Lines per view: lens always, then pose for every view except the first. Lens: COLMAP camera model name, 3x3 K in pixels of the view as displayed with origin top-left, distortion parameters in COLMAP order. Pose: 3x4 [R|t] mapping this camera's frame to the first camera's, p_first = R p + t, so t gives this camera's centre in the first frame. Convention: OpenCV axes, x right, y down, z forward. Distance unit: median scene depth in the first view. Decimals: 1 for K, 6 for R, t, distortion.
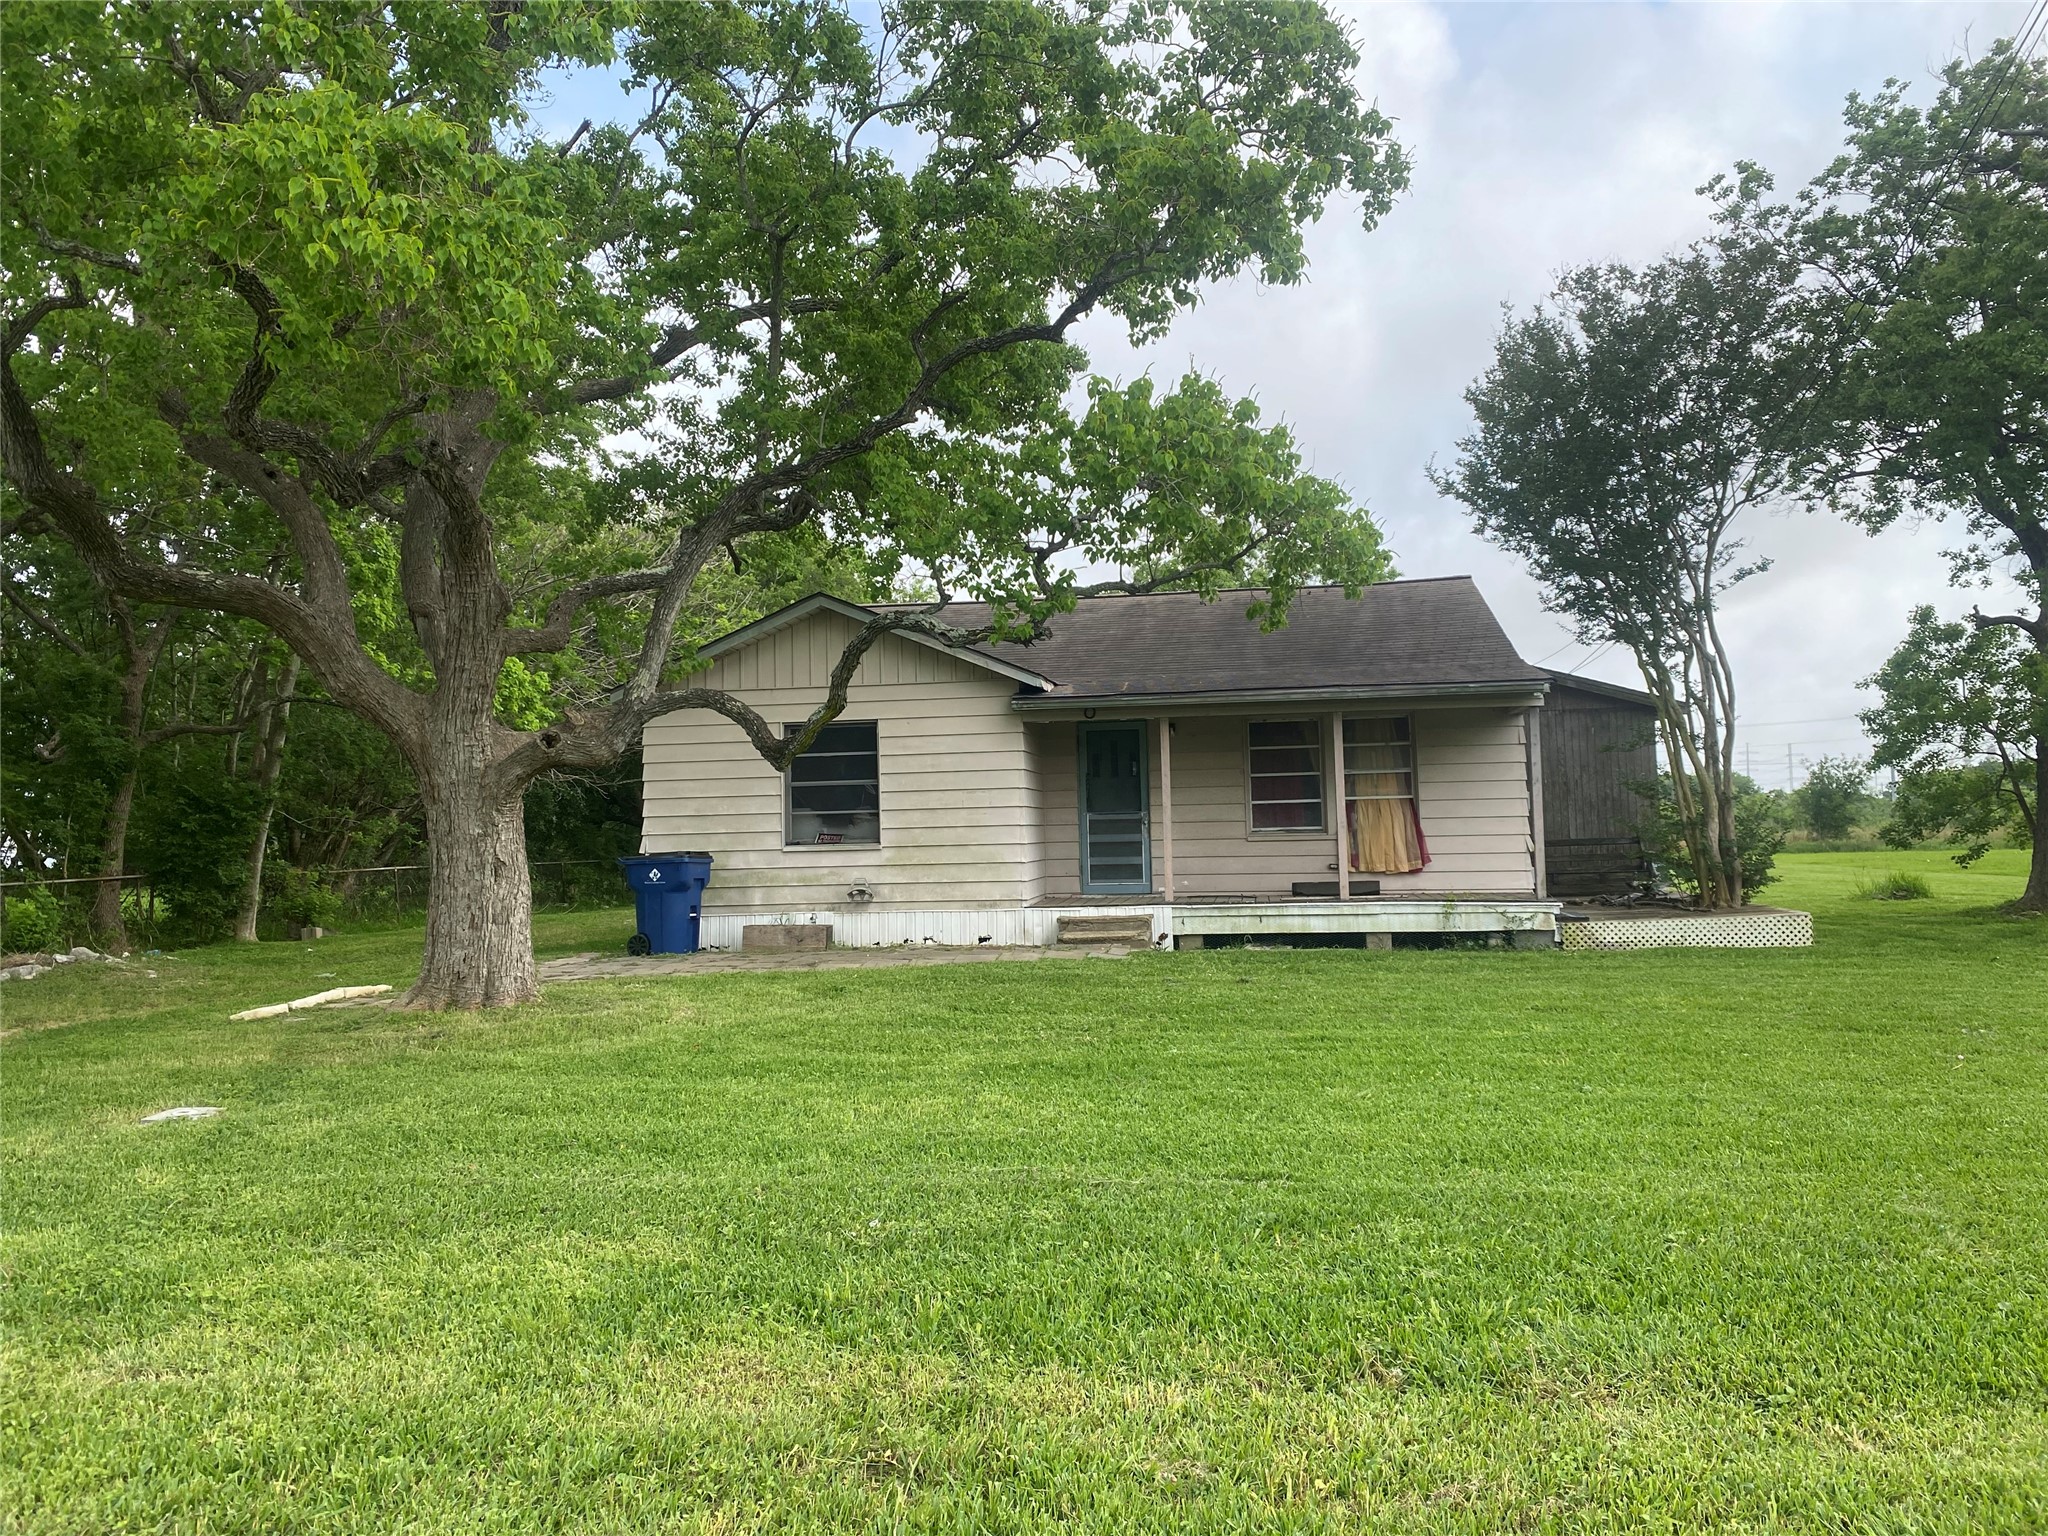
lens RADIAL K [[1564.2, 0, 1024.0], [0, 1564.2, 768.0], [0, 0, 1]] dist [0.000408, -0.000826]
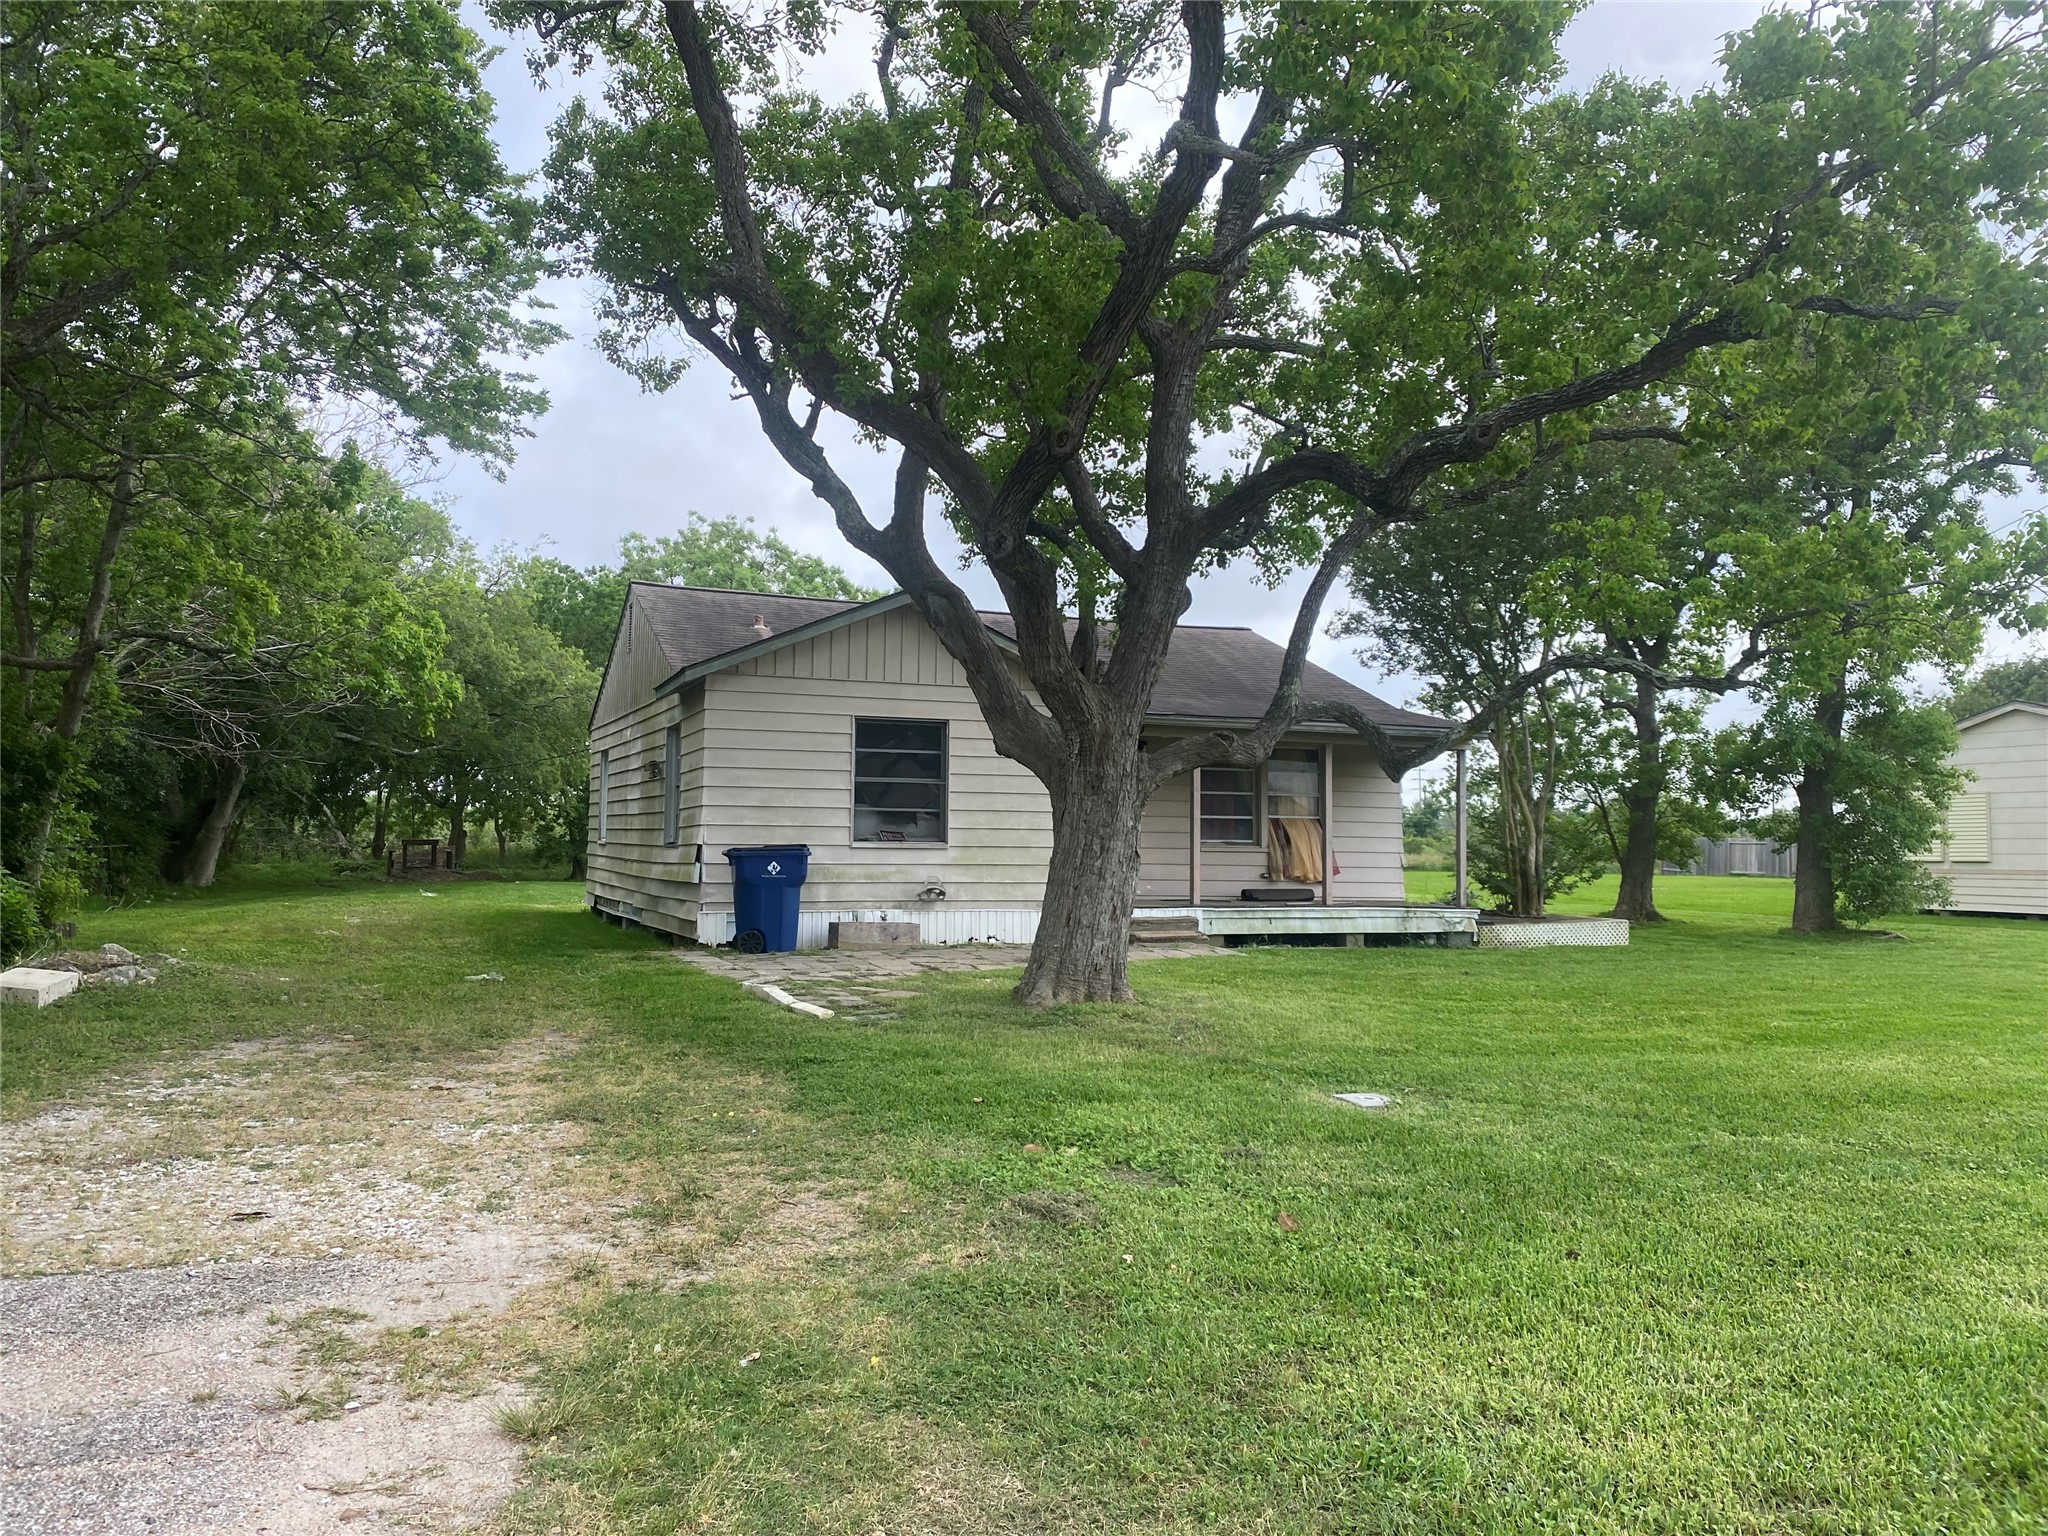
lens RADIAL K [[1564.2, 0, 1024.0], [0, 1564.2, 768.0], [0, 0, 1]] dist [0.000408, -0.000826]
pose [[0.859719, 0.058866, 0.507364, -0.568450], [-0.055741, 0.998217, -0.021366, 0.019118], [-0.507717, -0.009912, 0.861467, 0.107130]]
